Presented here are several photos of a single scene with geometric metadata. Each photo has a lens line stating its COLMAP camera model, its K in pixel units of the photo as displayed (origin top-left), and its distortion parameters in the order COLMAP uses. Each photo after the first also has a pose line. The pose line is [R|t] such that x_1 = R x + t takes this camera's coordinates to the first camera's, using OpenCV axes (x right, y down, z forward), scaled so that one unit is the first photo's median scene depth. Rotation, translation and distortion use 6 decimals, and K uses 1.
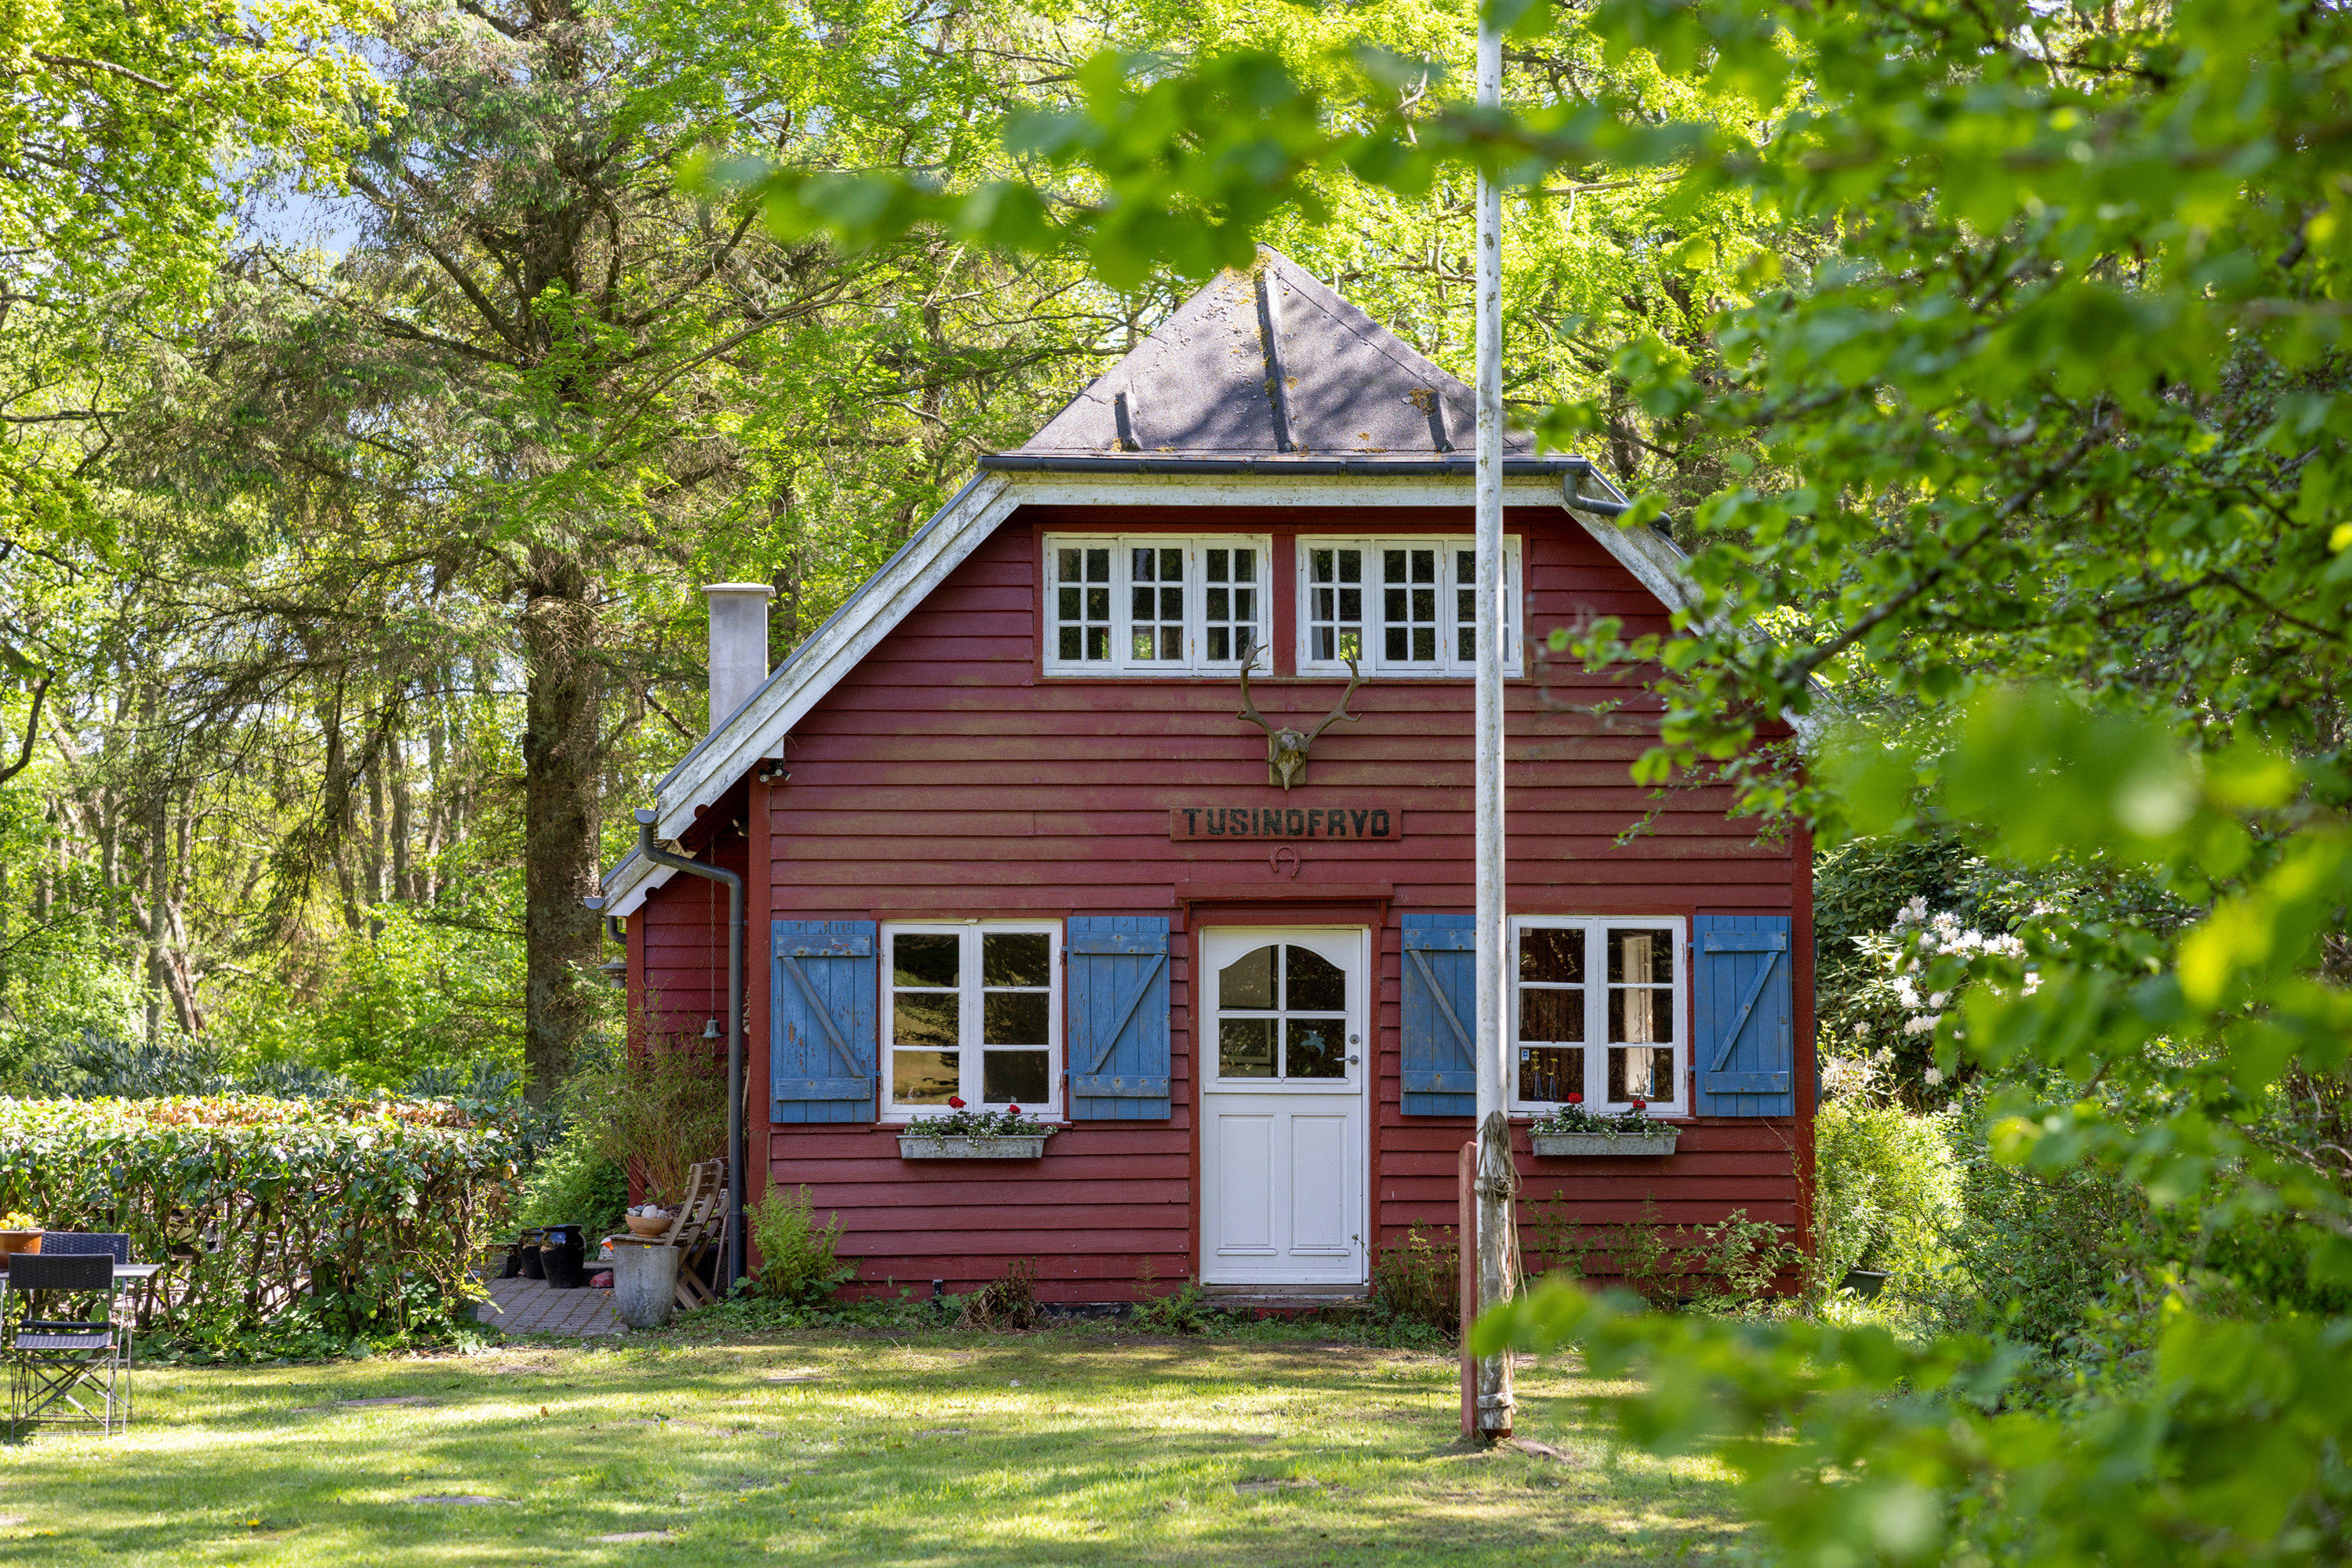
lens RADIAL K [[4517.9, 0, 1176.0], [0, 4517.9, 784.0], [0, 0, 1]] dist [0.378227, -0.012807]
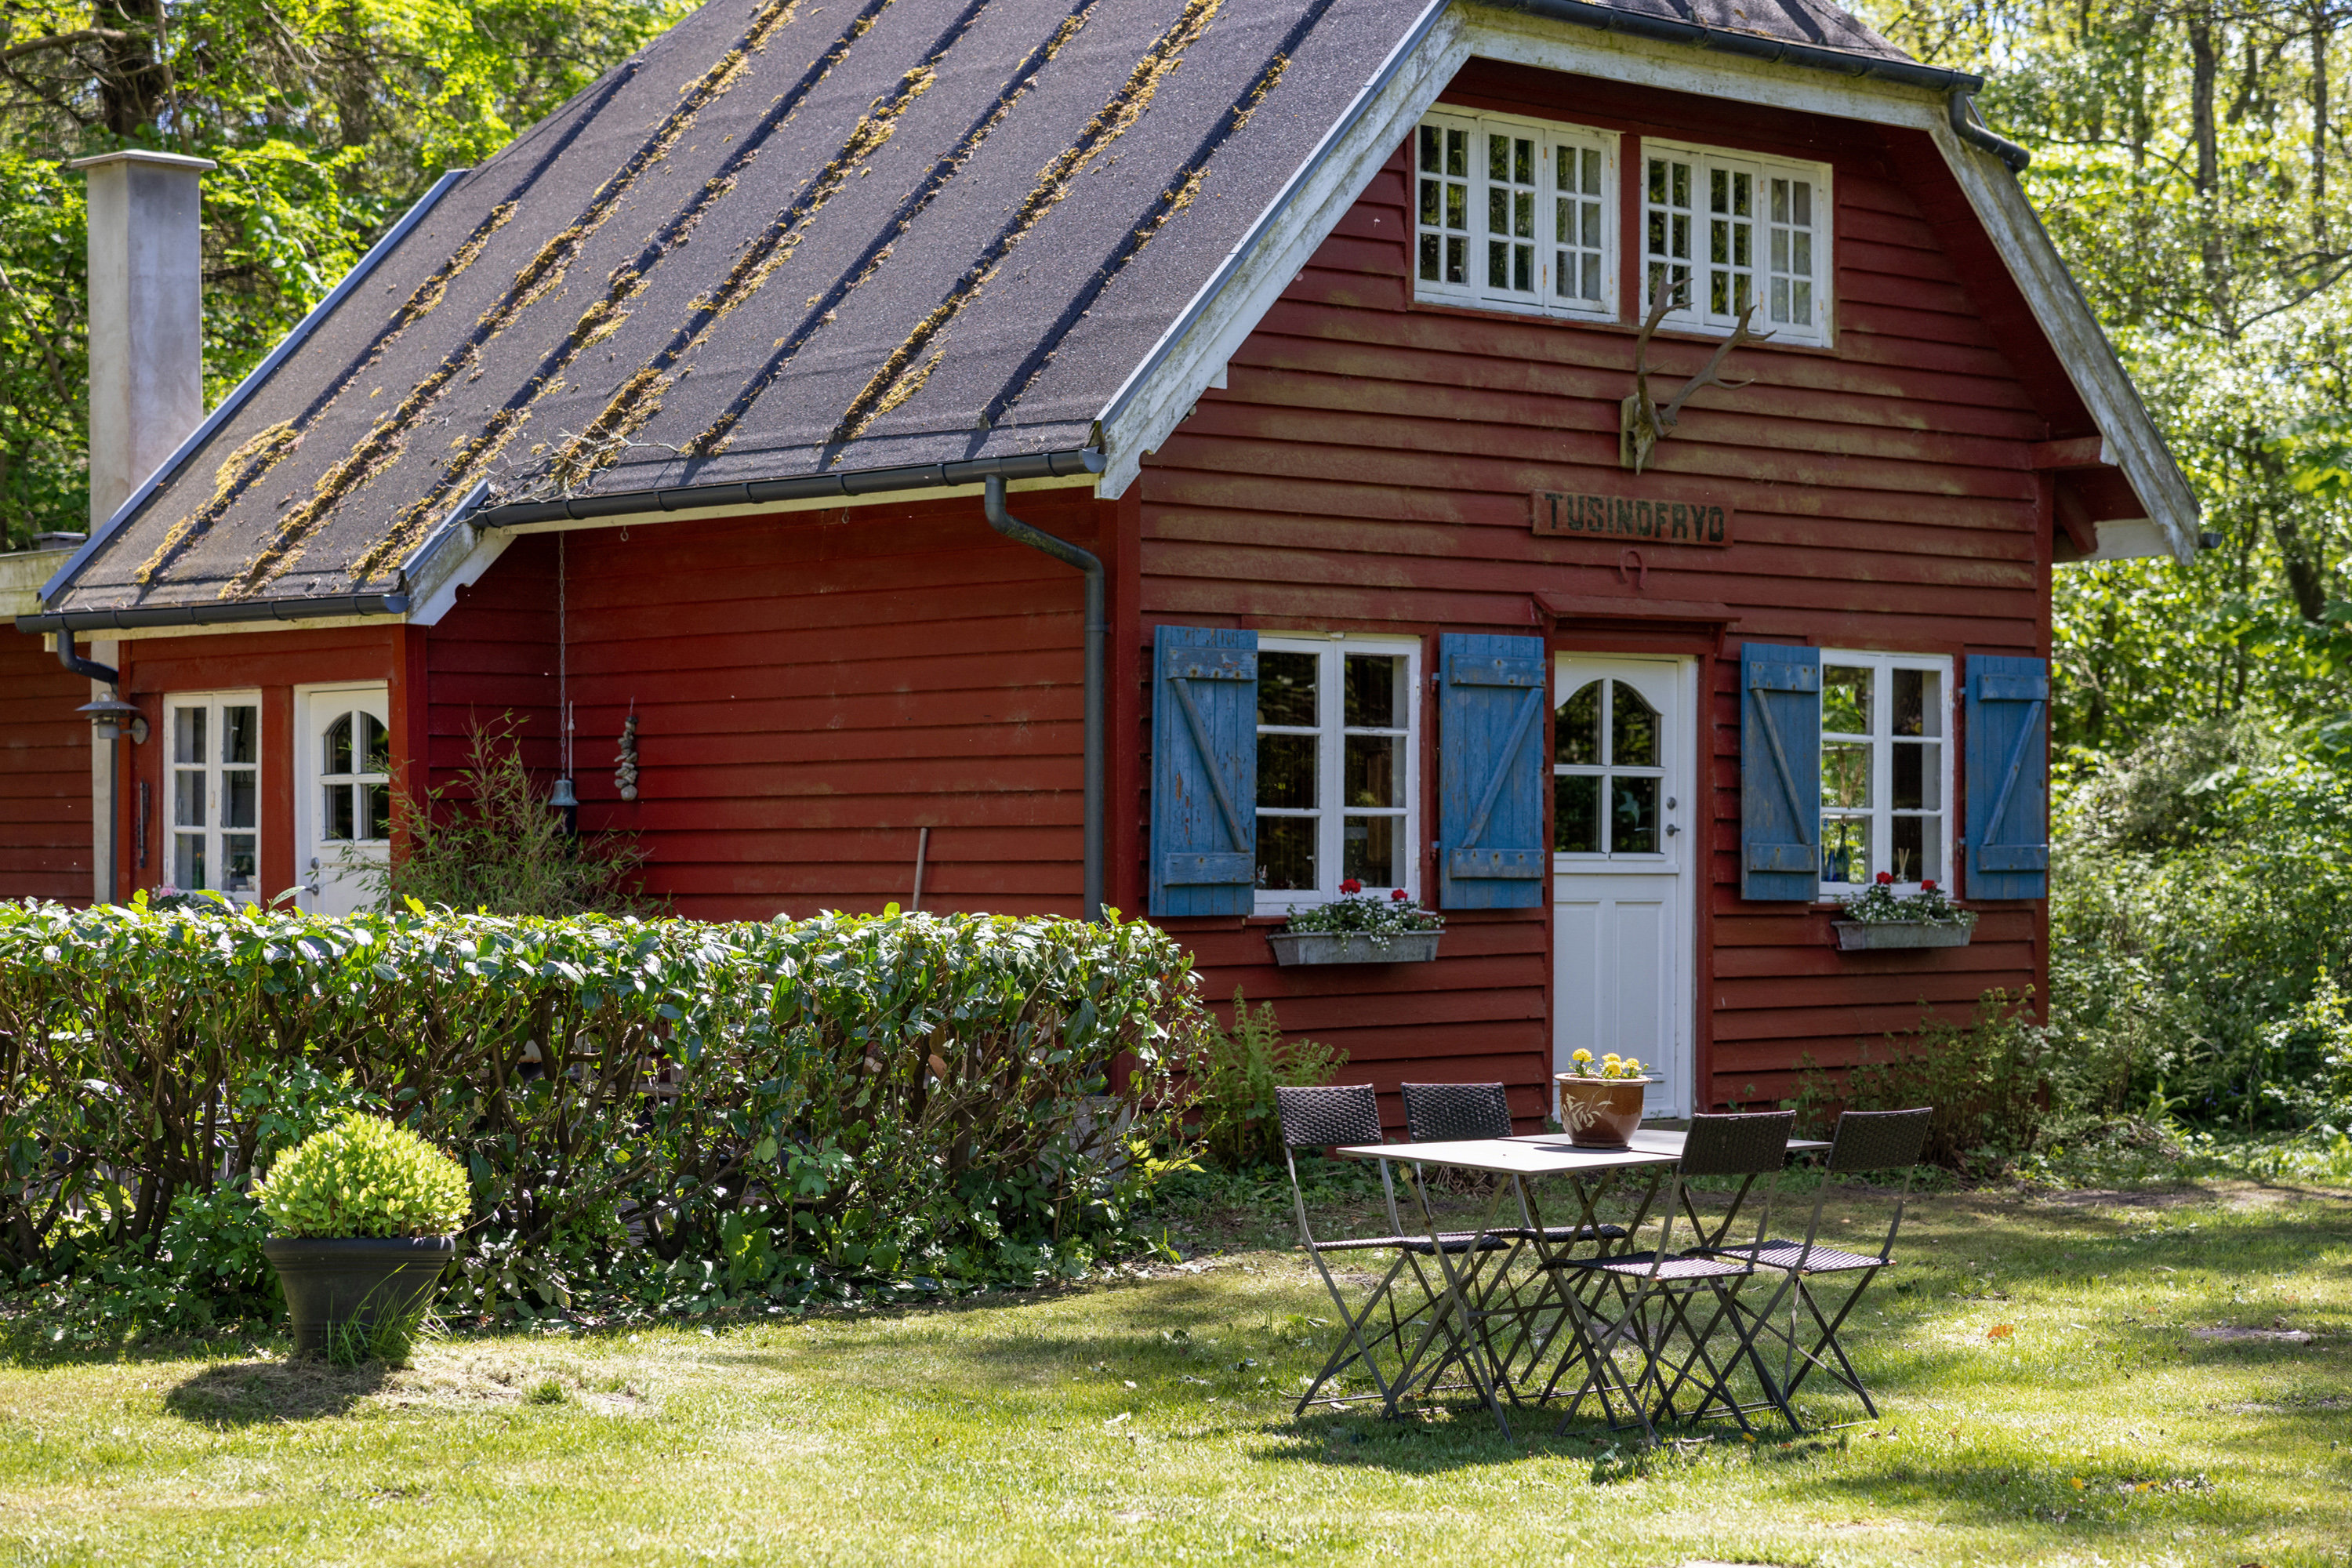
lens RADIAL K [[4517.9, 0, 1176.0], [0, 4517.9, 784.0], [0, 0, 1]] dist [0.378227, -0.012807]
pose [[0.768189, 0.008780, 0.640163, -0.522973], [-0.036151, 0.998905, 0.029681, 0.033259], [-0.639202, -0.045943, 0.767666, 0.460979]]
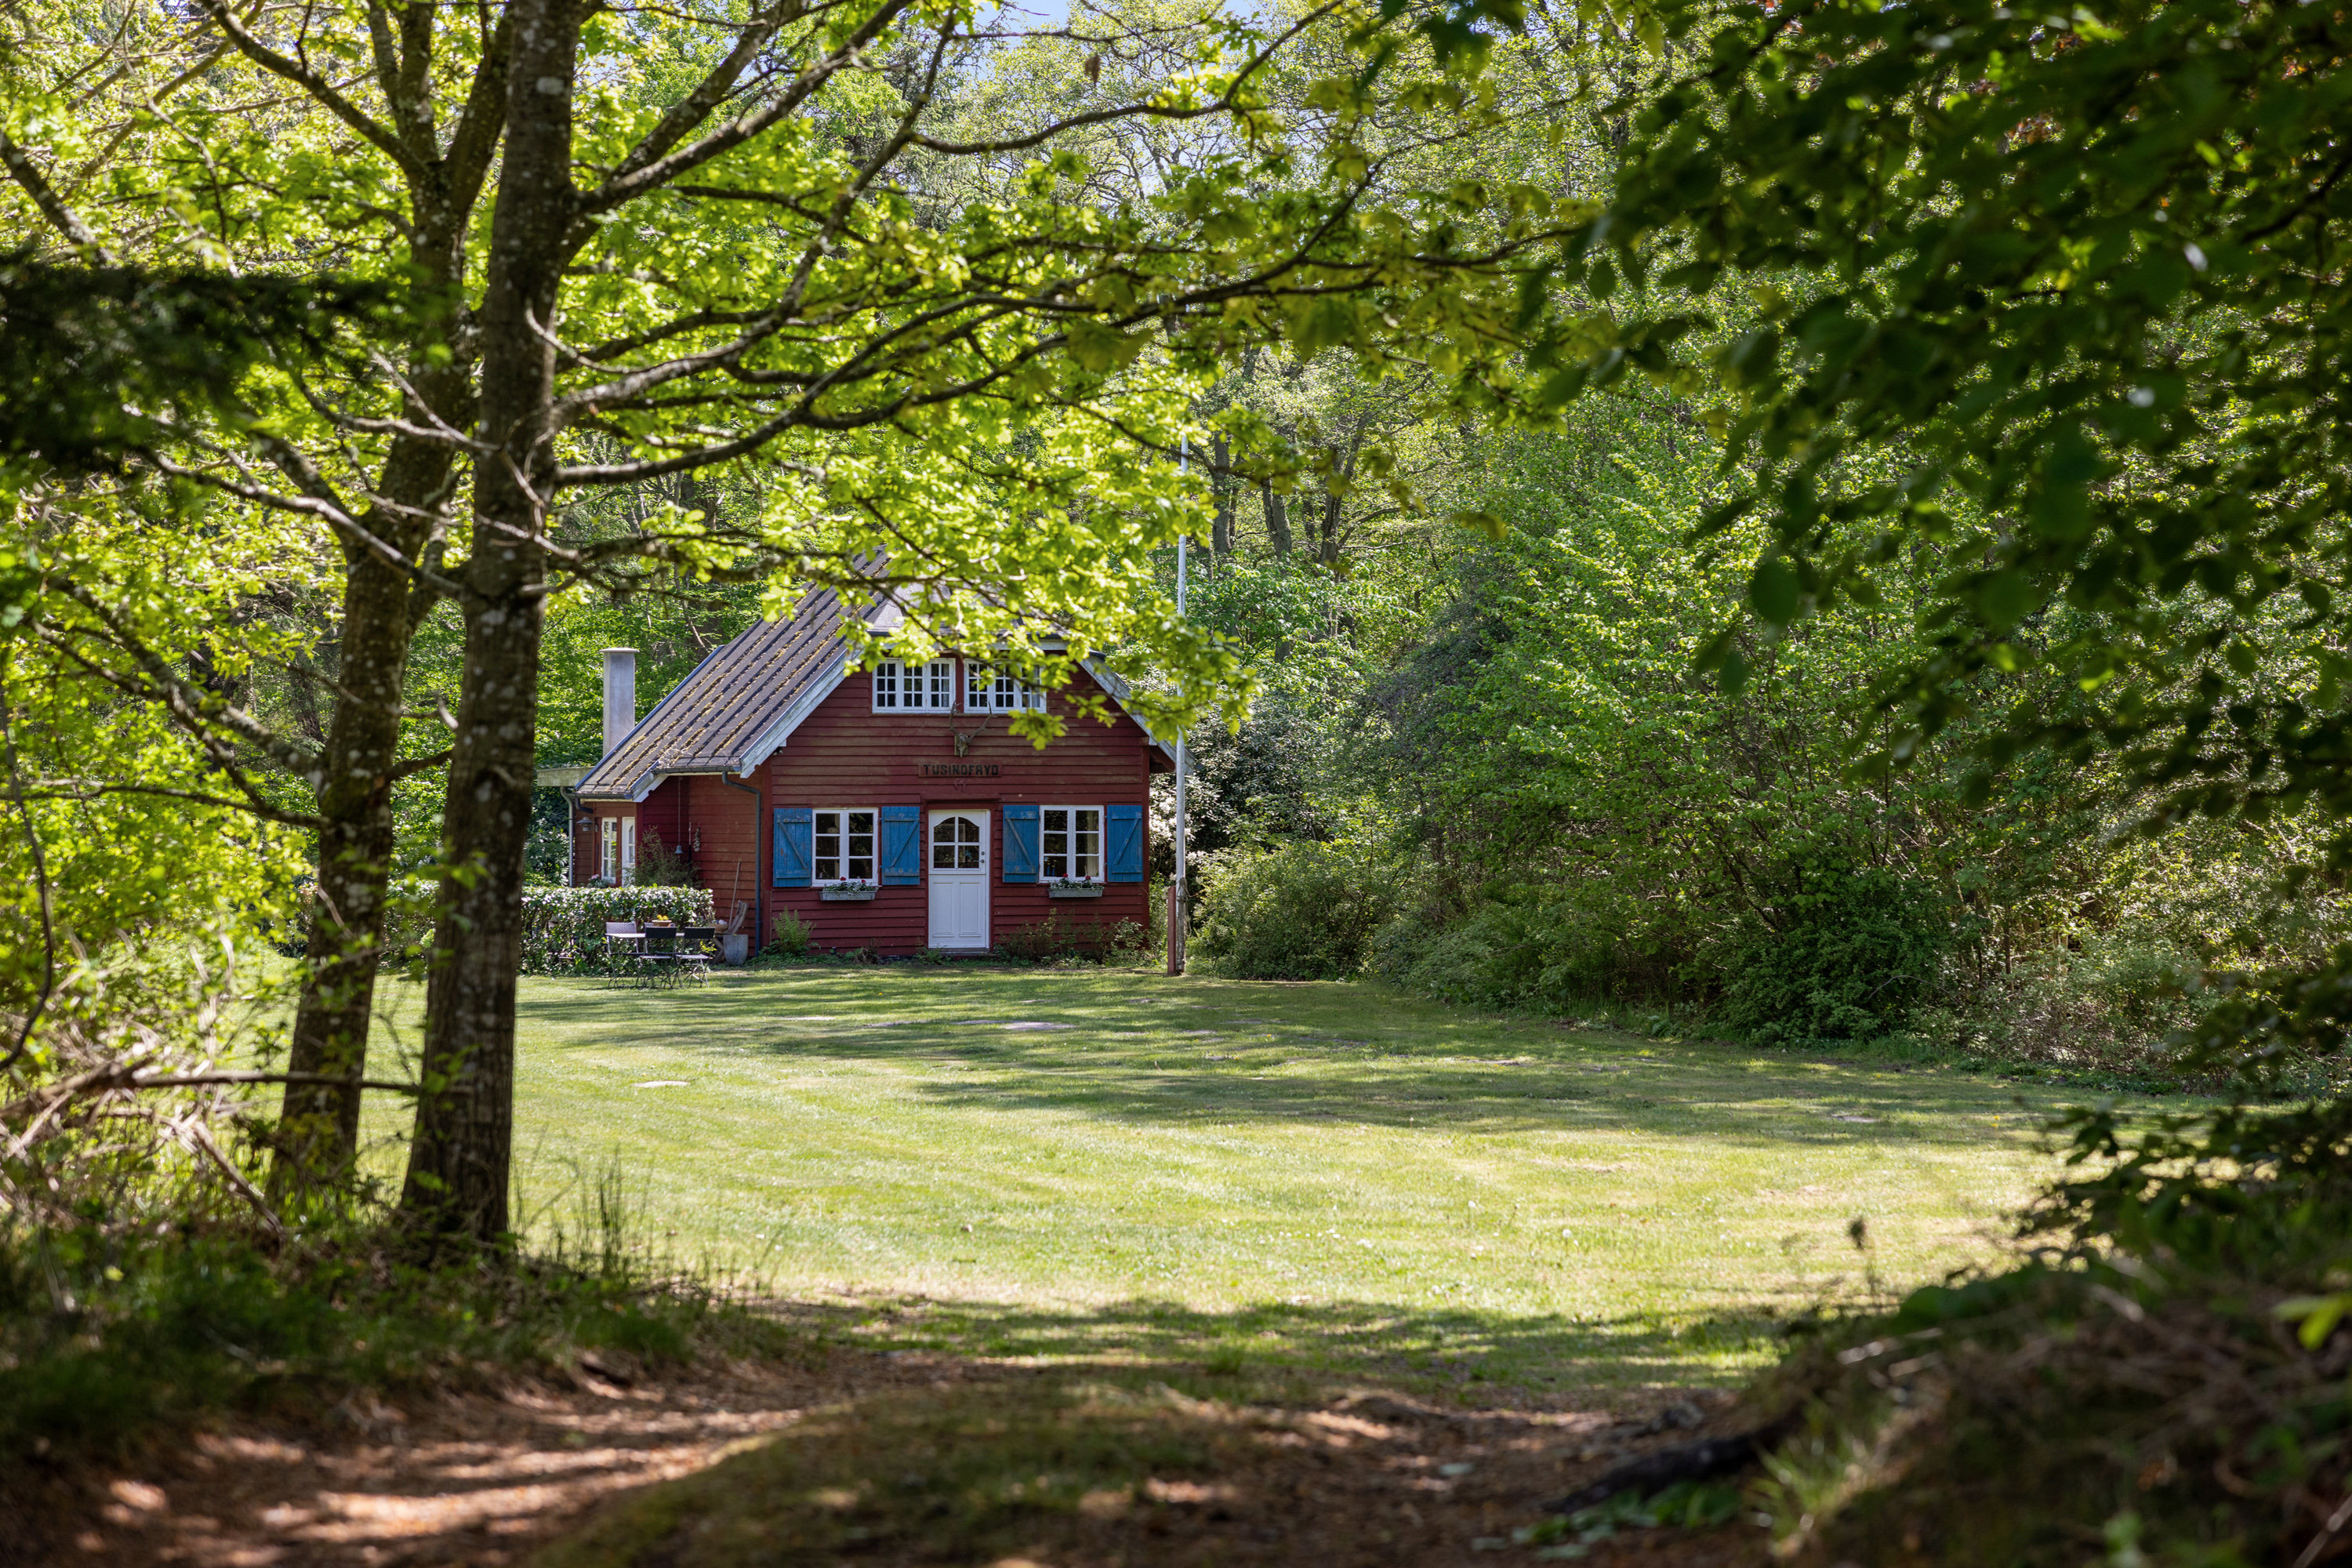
lens RADIAL K [[4517.9, 0, 1176.0], [0, 4517.9, 784.0], [0, 0, 1]] dist [0.378227, -0.012807]
pose [[0.942066, 0.002212, 0.335421, -0.729341], [-0.019702, 0.998617, 0.048749, -0.112465], [-0.334849, -0.052533, 0.940806, -1.481557]]
